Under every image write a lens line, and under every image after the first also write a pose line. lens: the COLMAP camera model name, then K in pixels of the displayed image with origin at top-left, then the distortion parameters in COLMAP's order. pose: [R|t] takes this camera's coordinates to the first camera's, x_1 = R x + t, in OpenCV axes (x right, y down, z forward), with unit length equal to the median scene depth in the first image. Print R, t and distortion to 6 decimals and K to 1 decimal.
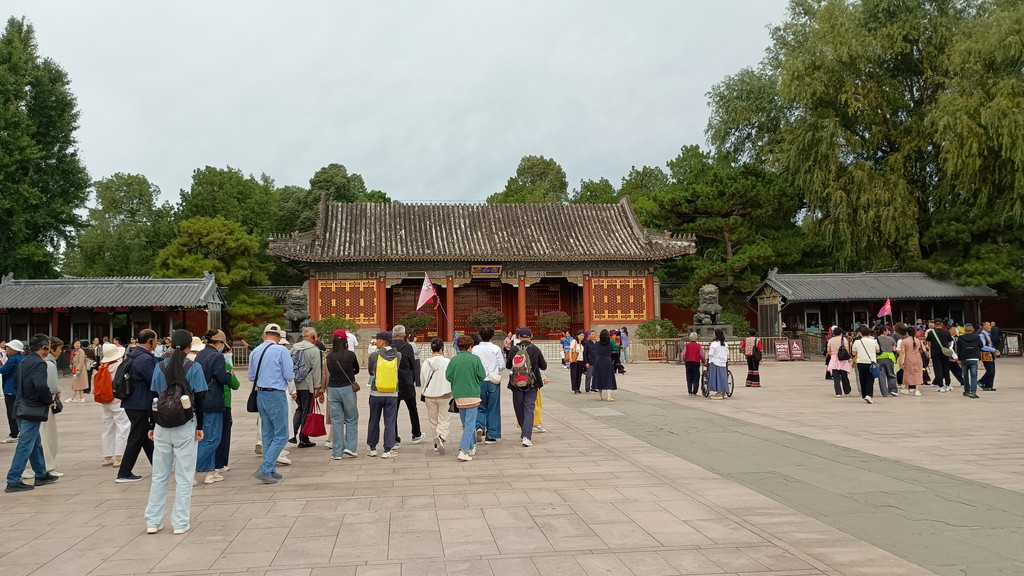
lens RADIAL K [[860.2, 0, 506.0], [0, 860.2, 285.7], [0, 0, 1]] dist [0.049352, -0.023544]
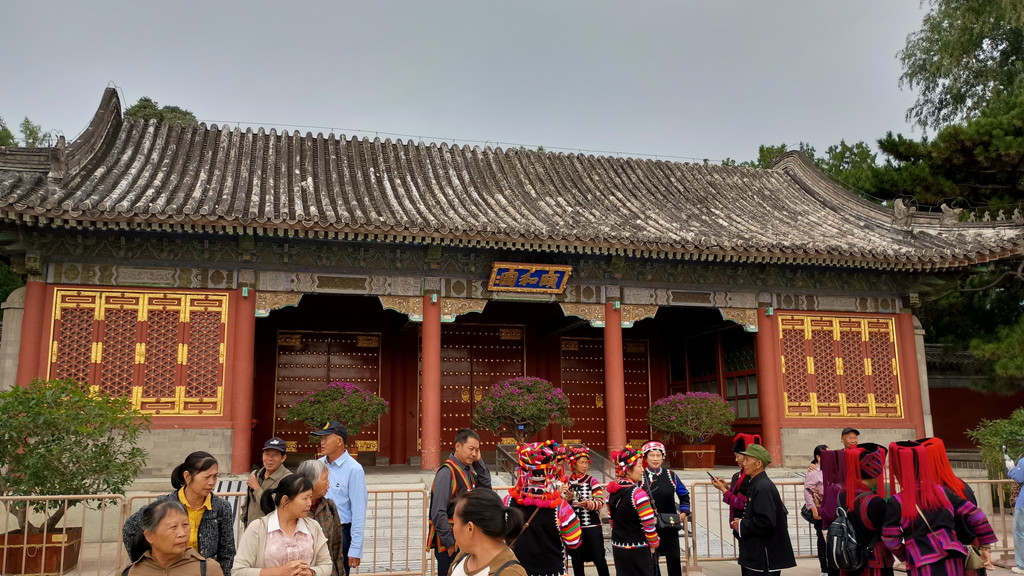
lens RADIAL K [[860.2, 0, 497.1], [0, 860.2, 286.4], [0, 0, 1]] dist [0.049352, -0.023544]
pose [[0.993654, 0.032216, 0.107765, -0.076575], [-0.018893, 0.992296, -0.122443, 0.031630], [-0.110879, 0.119630, 0.986608, 0.615674]]
